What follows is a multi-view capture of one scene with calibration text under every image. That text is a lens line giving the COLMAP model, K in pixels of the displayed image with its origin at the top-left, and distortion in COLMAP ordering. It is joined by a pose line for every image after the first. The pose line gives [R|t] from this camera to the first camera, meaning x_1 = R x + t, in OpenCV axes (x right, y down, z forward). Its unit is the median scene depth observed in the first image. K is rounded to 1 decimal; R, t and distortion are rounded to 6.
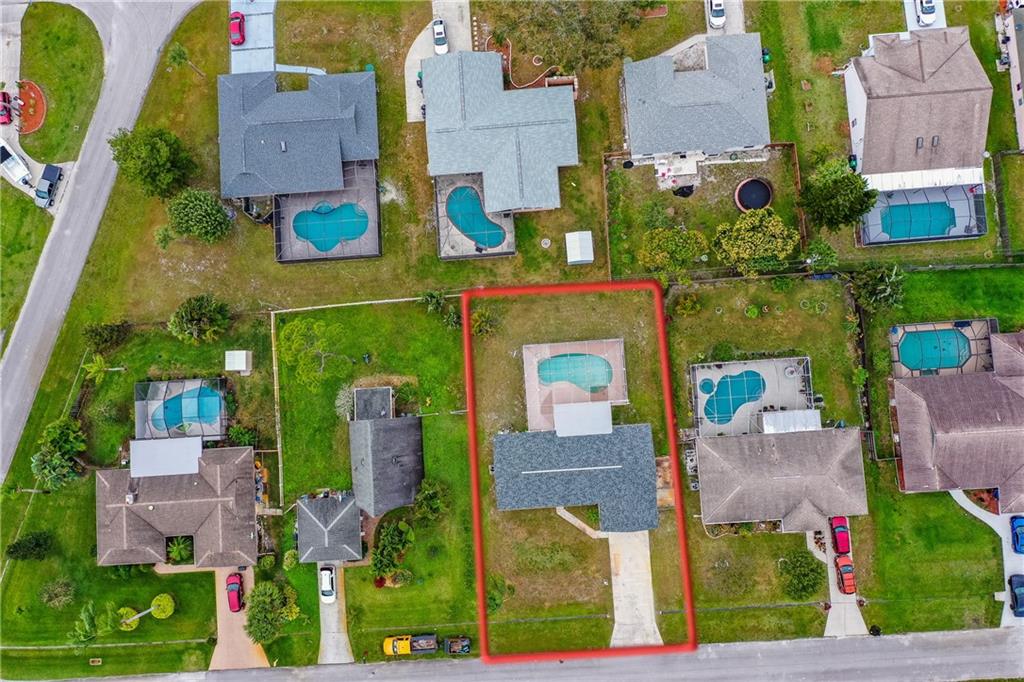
lens RADIAL K [[792.4, 0, 512.0], [0, 792.4, 341.0], [0, 0, 1]] dist [0.001872, -0.003209]
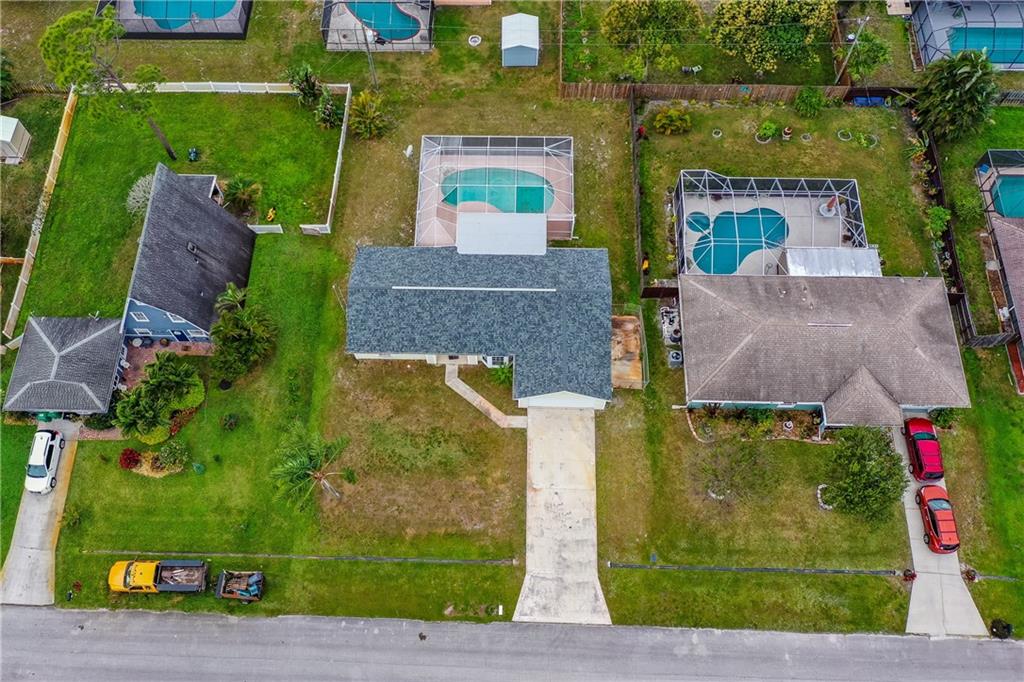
lens RADIAL K [[843.6, 0, 475.8], [0, 843.6, 376.8], [0, 0, 1]] dist [-0.001254, -0.001721]
pose [[0.994871, 0.096368, -0.030734, 0.098884], [-0.101127, 0.941108, -0.322629, 0.417395], [-0.002168, 0.324083, 0.946026, 0.389702]]
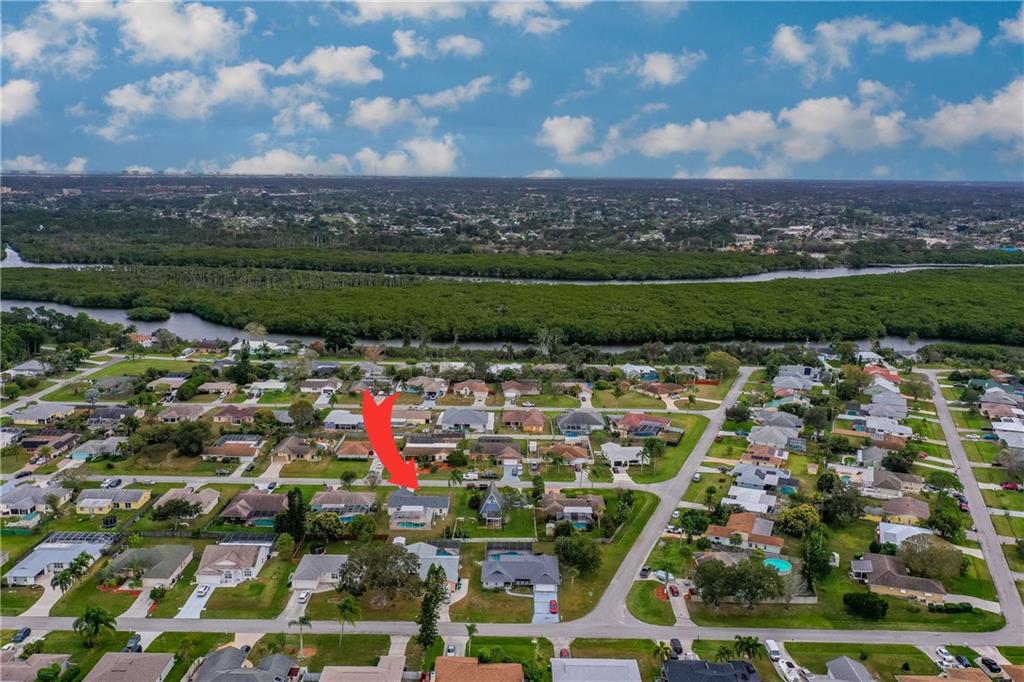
lens RADIAL K [[829.7, 0, 500.1], [0, 829.7, 321.3], [0, 0, 1]] dist [0.000083, -0.008234]
pose [[-0.996210, 0.010318, 0.086361, -0.422655], [0.085028, -0.093401, 0.991991, -2.434191], [0.018301, 0.995575, 0.092170, 0.151042]]
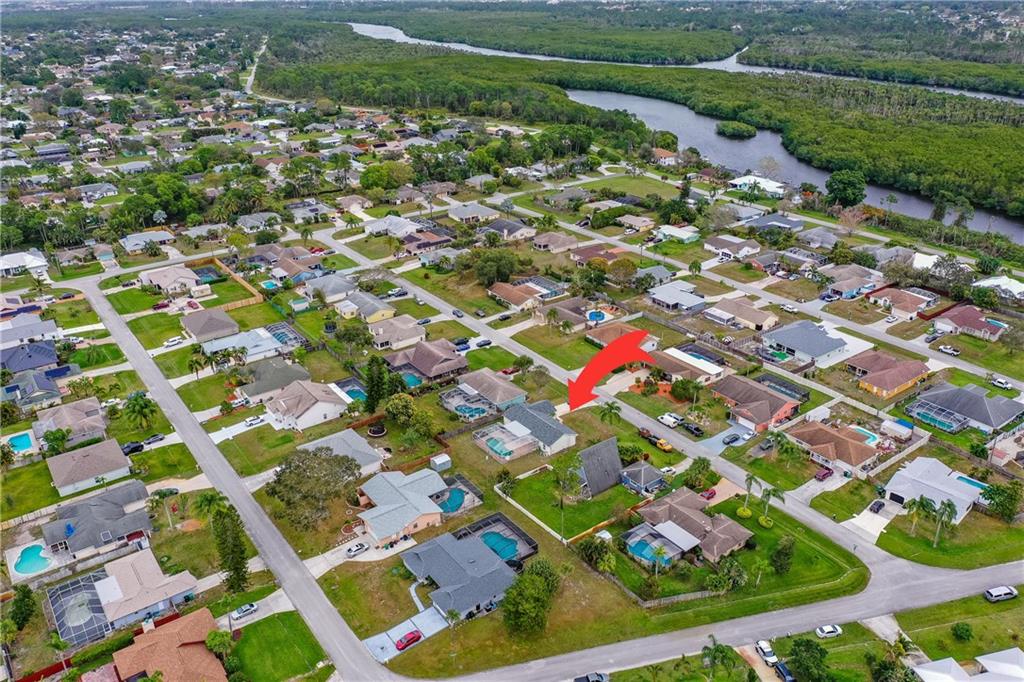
lens RADIAL K [[792.4, 0, 512.0], [0, 792.4, 341.0], [0, 0, 1]] dist [0.001872, -0.003209]
pose [[-0.534291, -0.316937, 0.783635, -1.388392], [0.844629, -0.163221, 0.509863, -0.888810], [-0.033689, 0.934296, 0.354902, 0.071598]]
